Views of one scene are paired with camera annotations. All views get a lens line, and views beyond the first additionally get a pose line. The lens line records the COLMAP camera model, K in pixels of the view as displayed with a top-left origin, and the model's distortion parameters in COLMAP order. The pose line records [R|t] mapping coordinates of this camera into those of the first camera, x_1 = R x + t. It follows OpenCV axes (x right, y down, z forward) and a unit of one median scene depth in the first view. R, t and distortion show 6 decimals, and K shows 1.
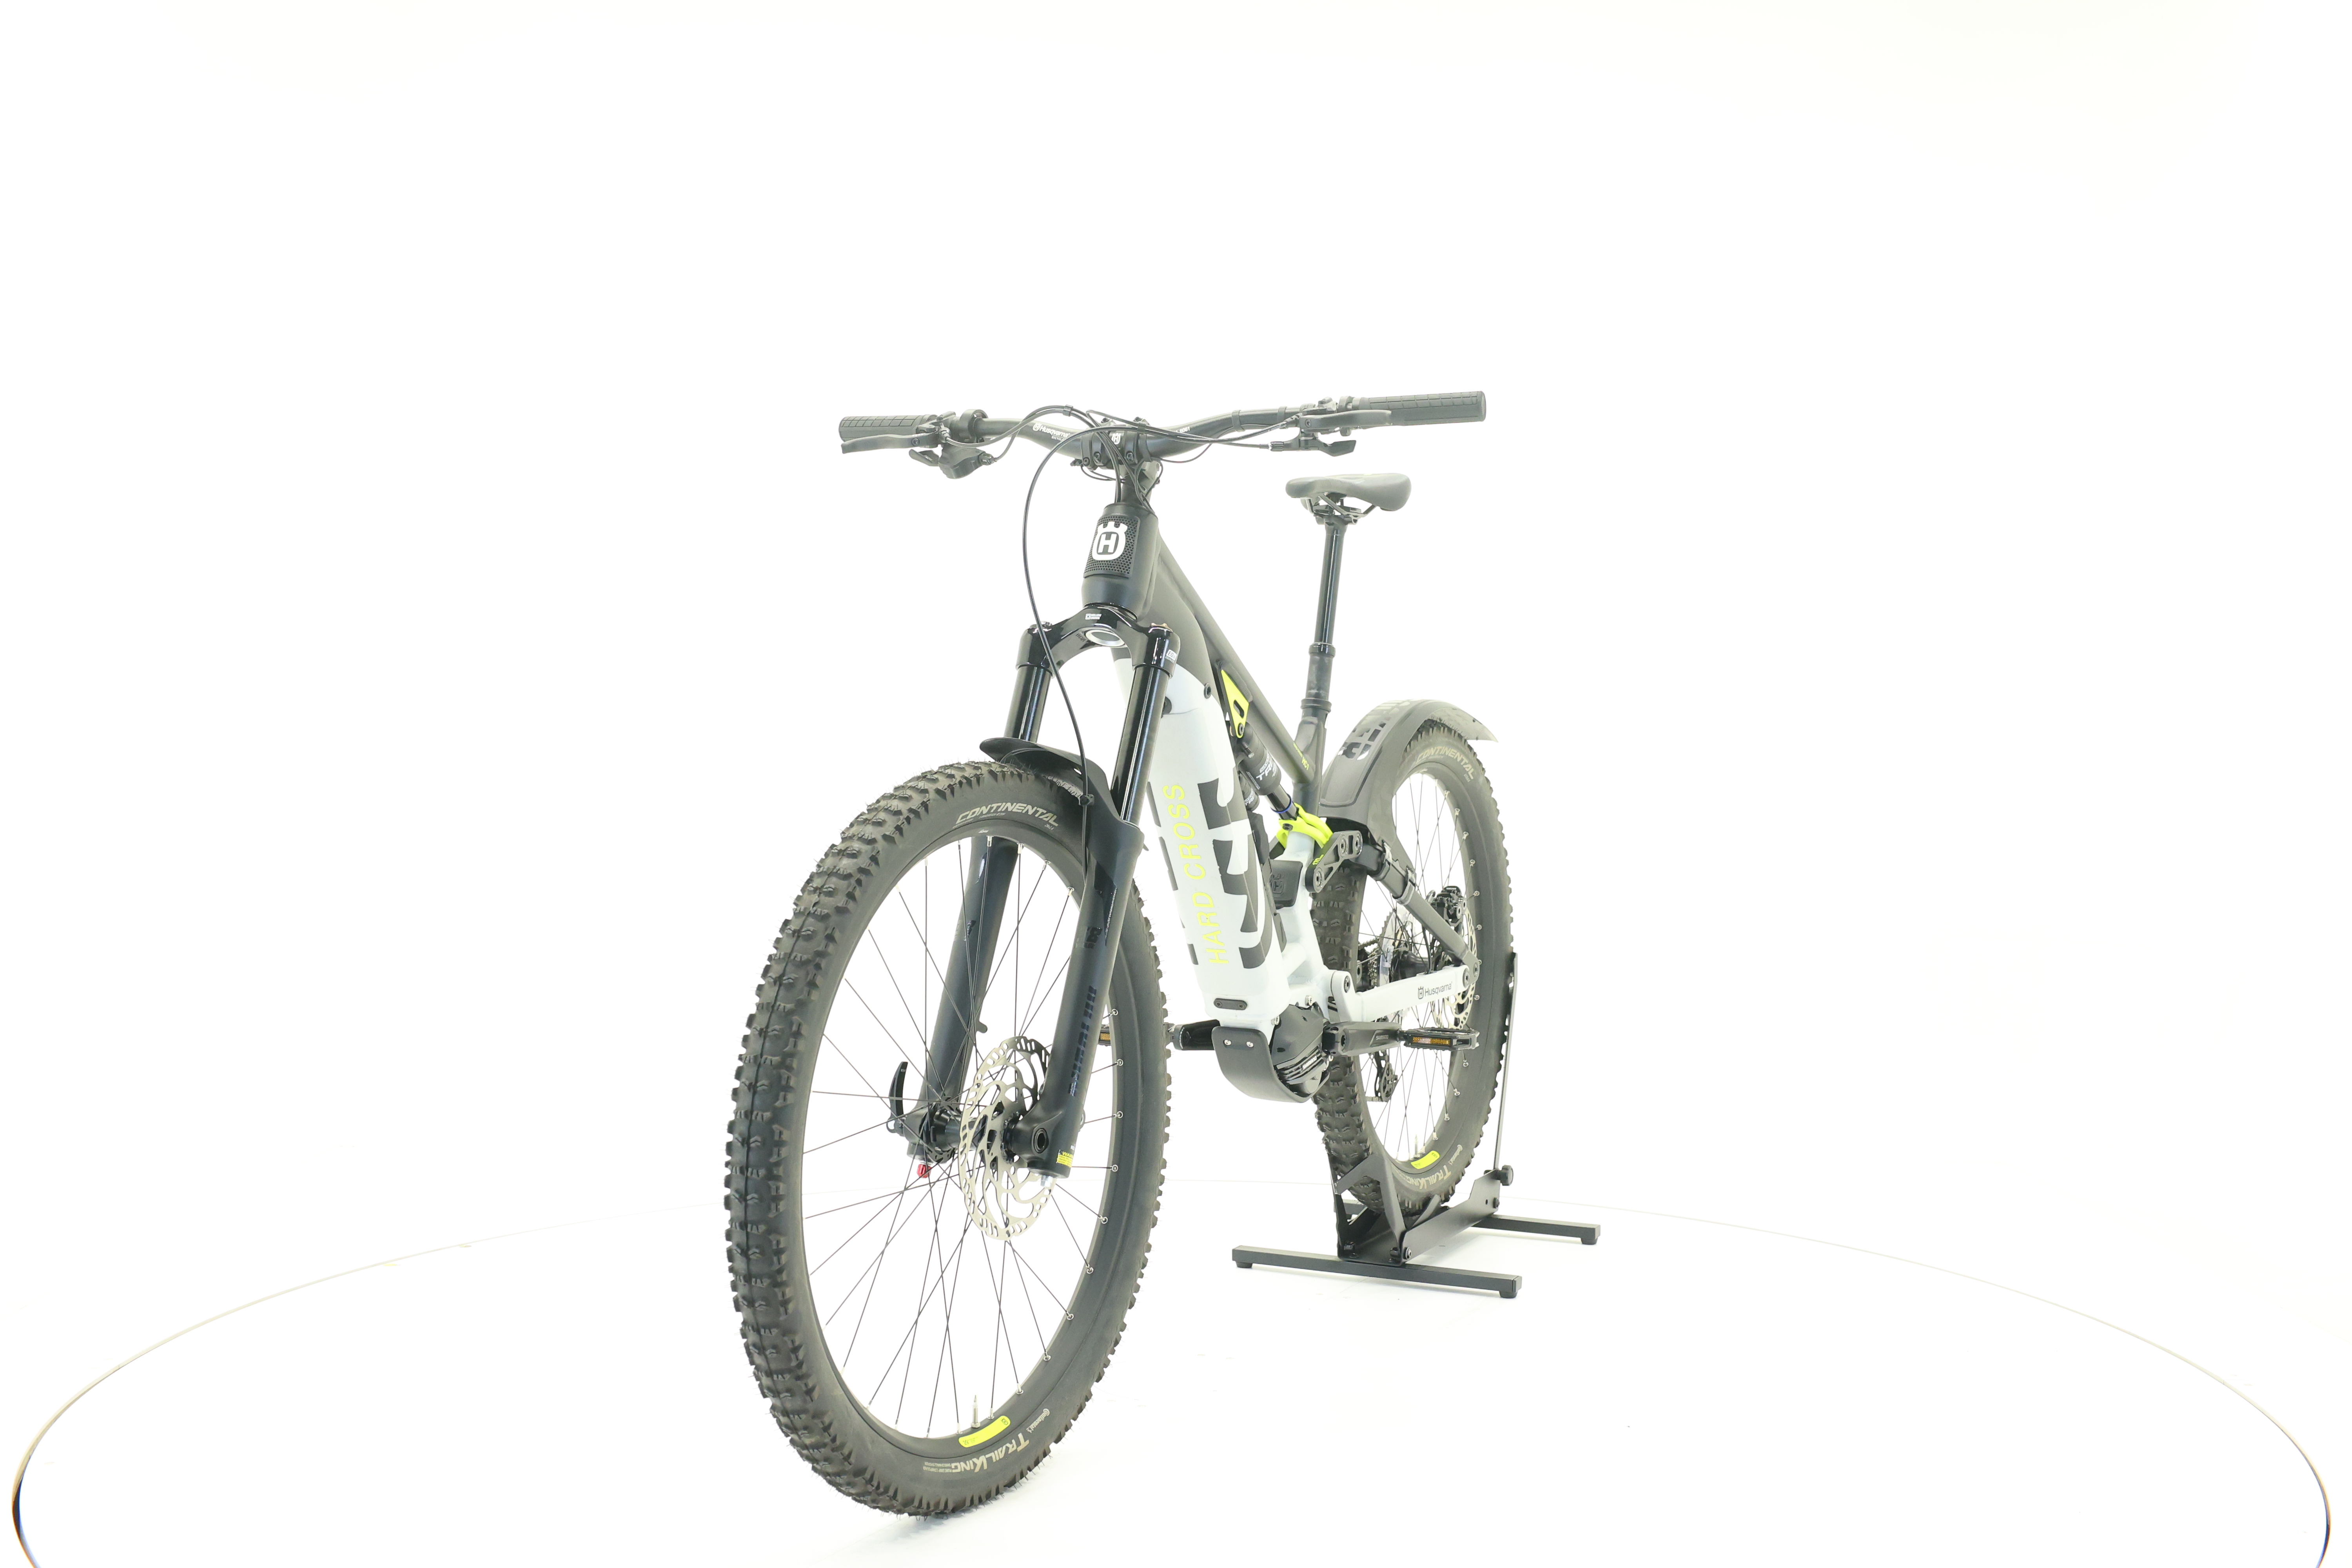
lens RADIAL K [[2505.5, 0, 1177.9], [0, 2505.5, 722.4], [0, 0, 1]] dist [-0.012671, 0.026414]
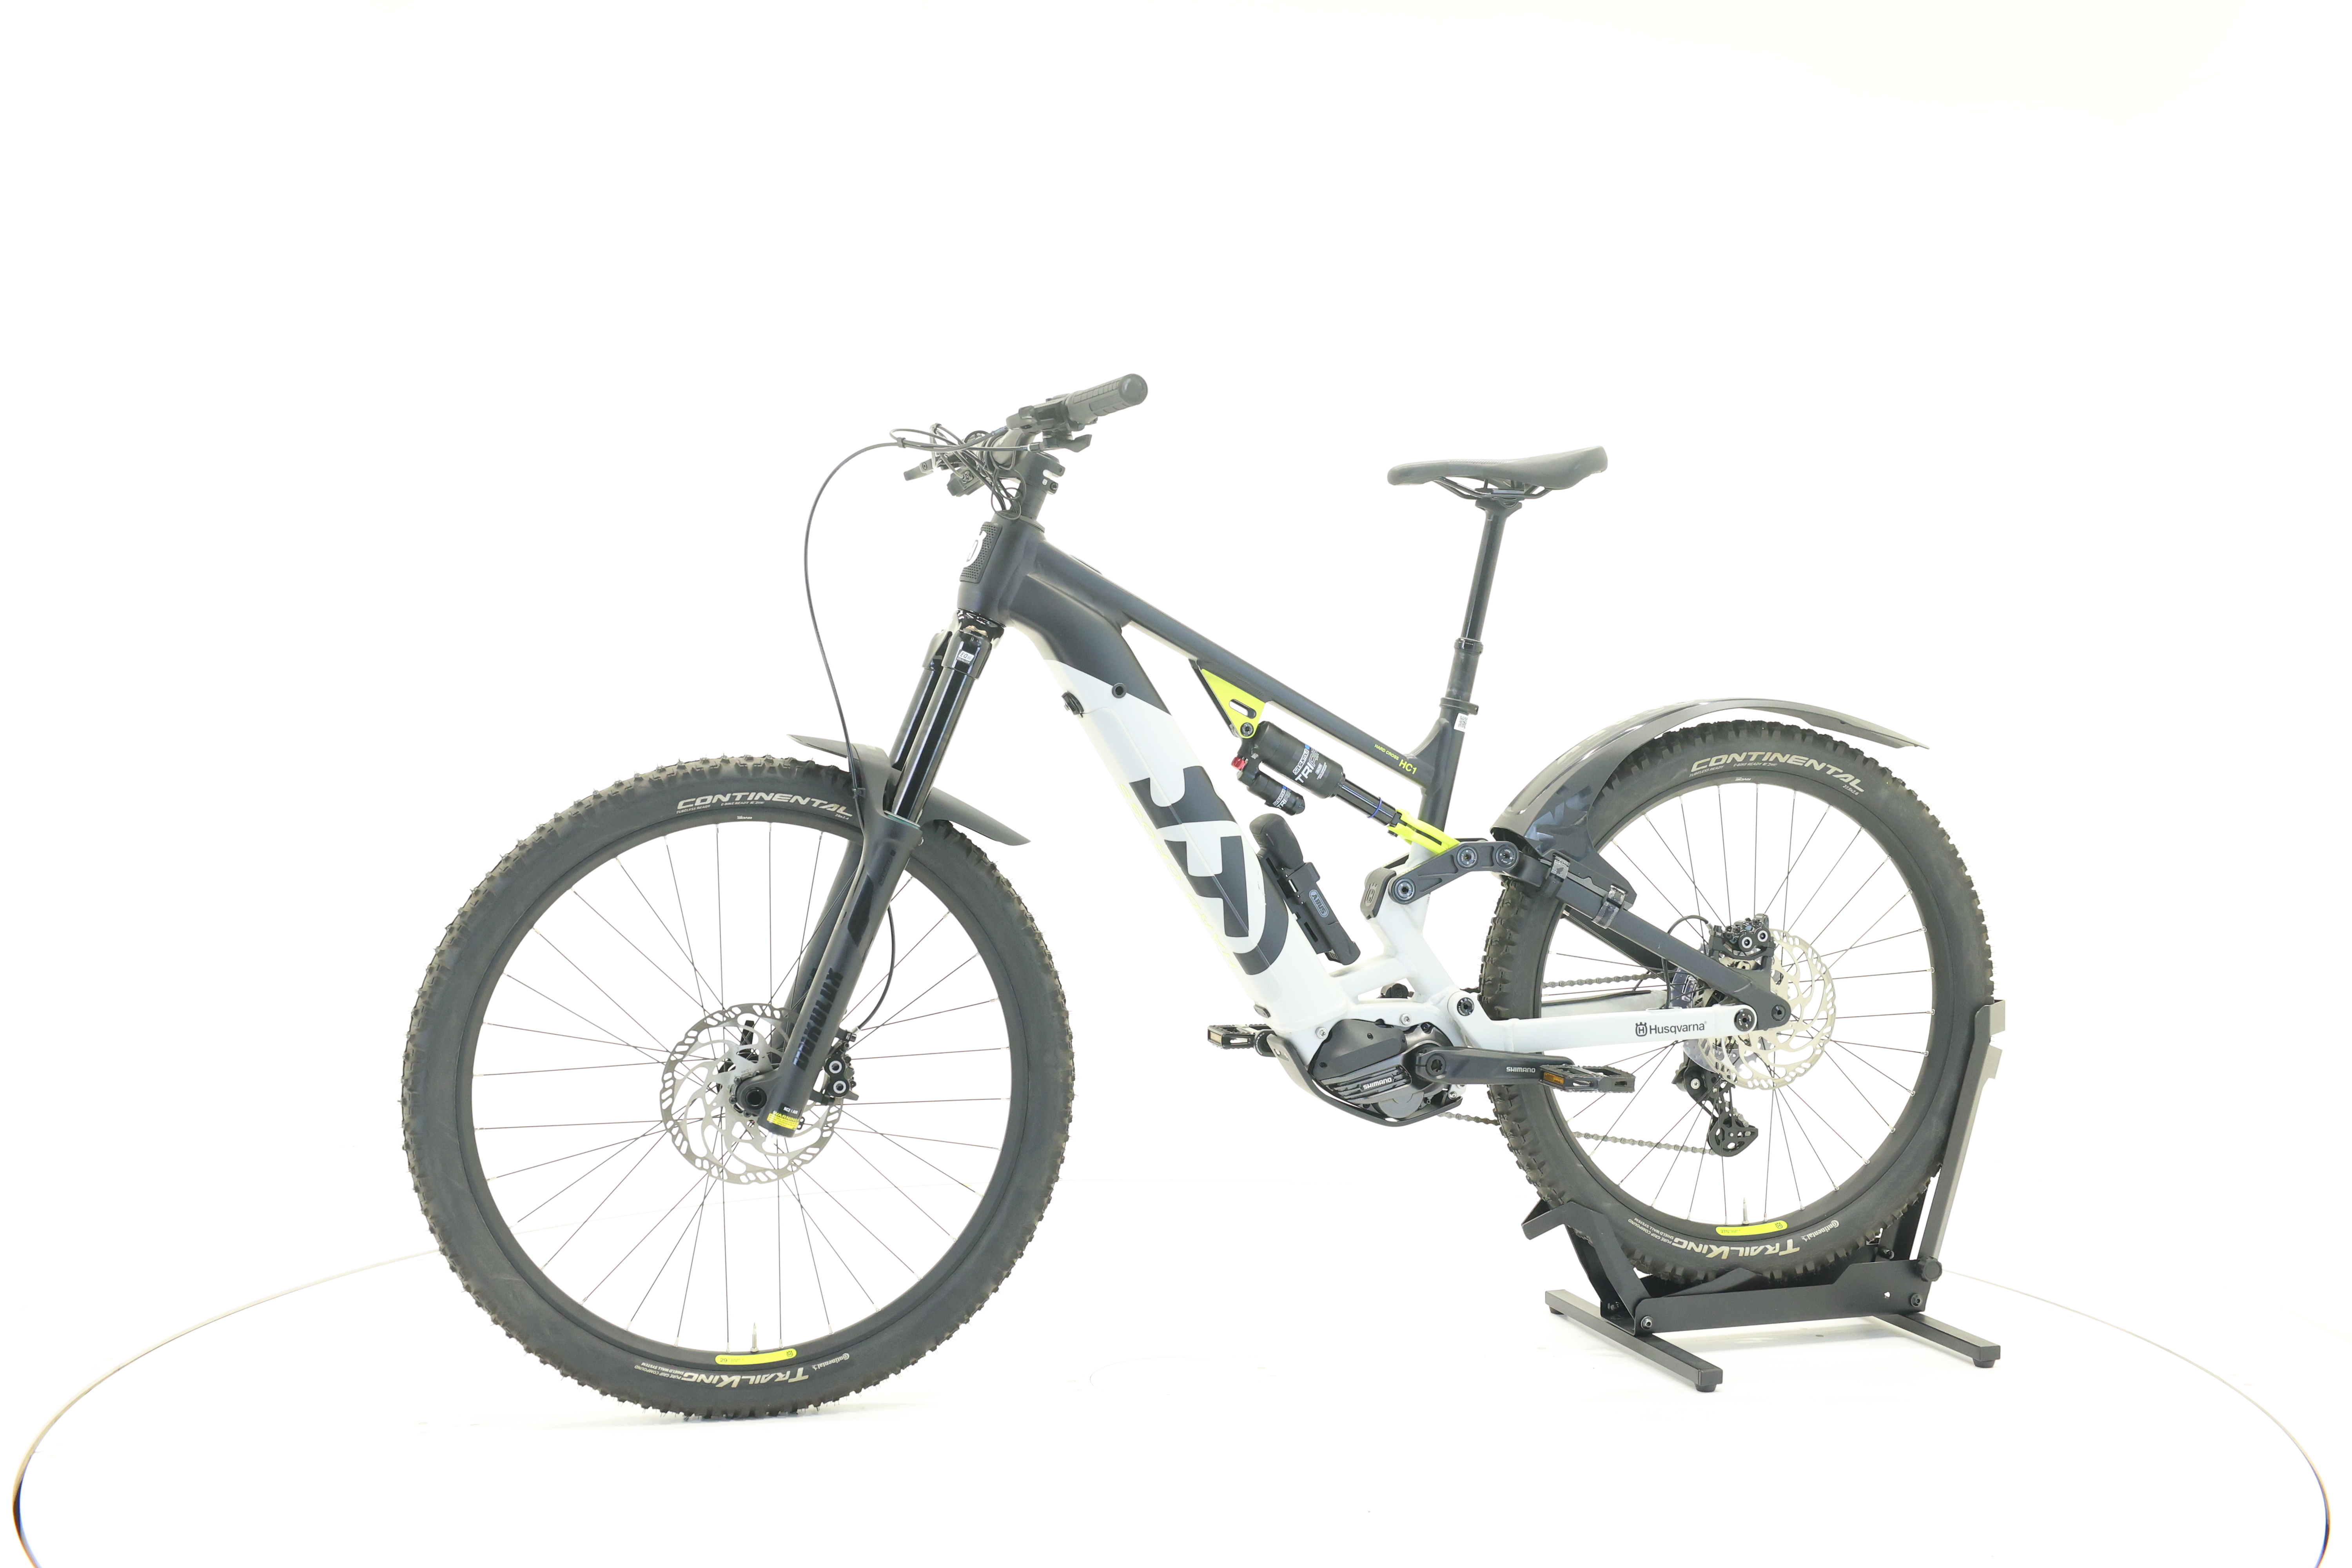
lens RADIAL K [[2505.5, 0, 1177.9], [0, 2505.5, 722.4], [0, 0, 1]] dist [-0.012671, 0.026414]
pose [[0.678808, -0.000447, -0.734315, 0.751635], [-0.002825, 0.999991, -0.003221, 0.003271], [0.734310, 0.004261, 0.678801, 0.327905]]
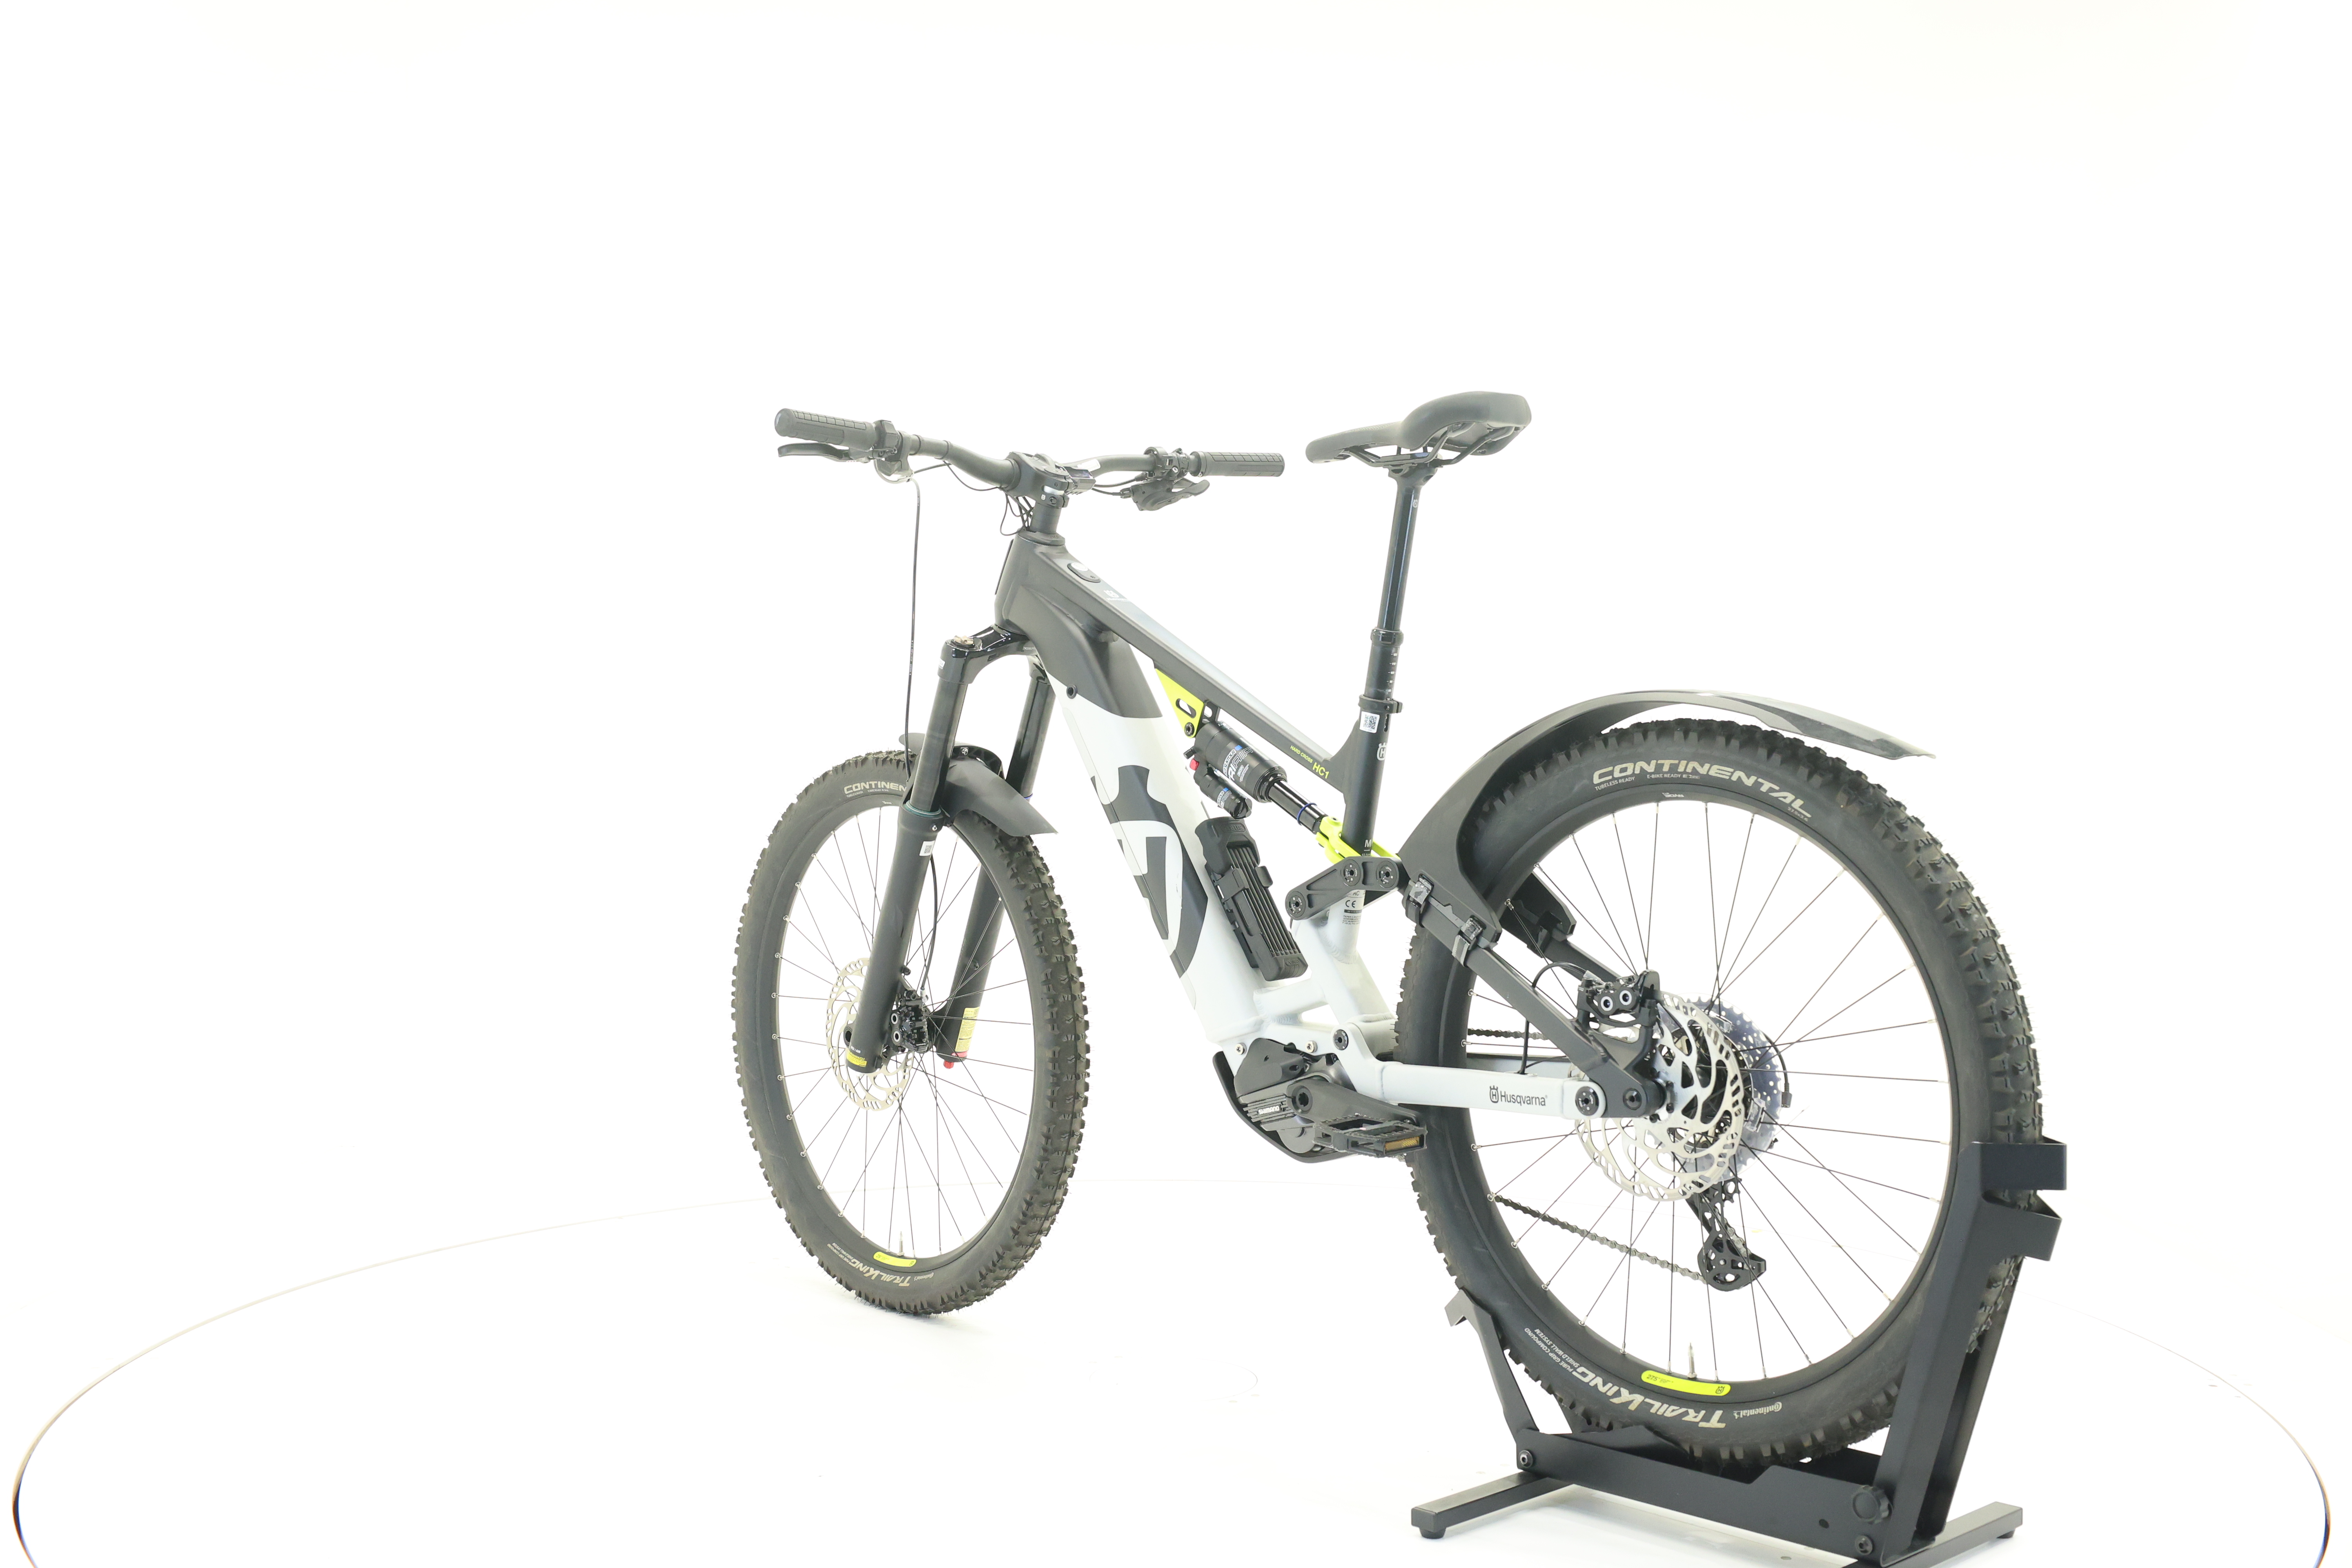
lens RADIAL K [[2505.5, 0, 1177.9], [0, 2505.5, 722.4], [0, 0, 1]] dist [-0.012671, 0.026414]
pose [[-0.340581, -0.007775, -0.940183, 0.961763], [-0.009122, 0.999946, -0.004965, 0.005105], [0.940171, 0.006885, -0.340633, 1.371160]]
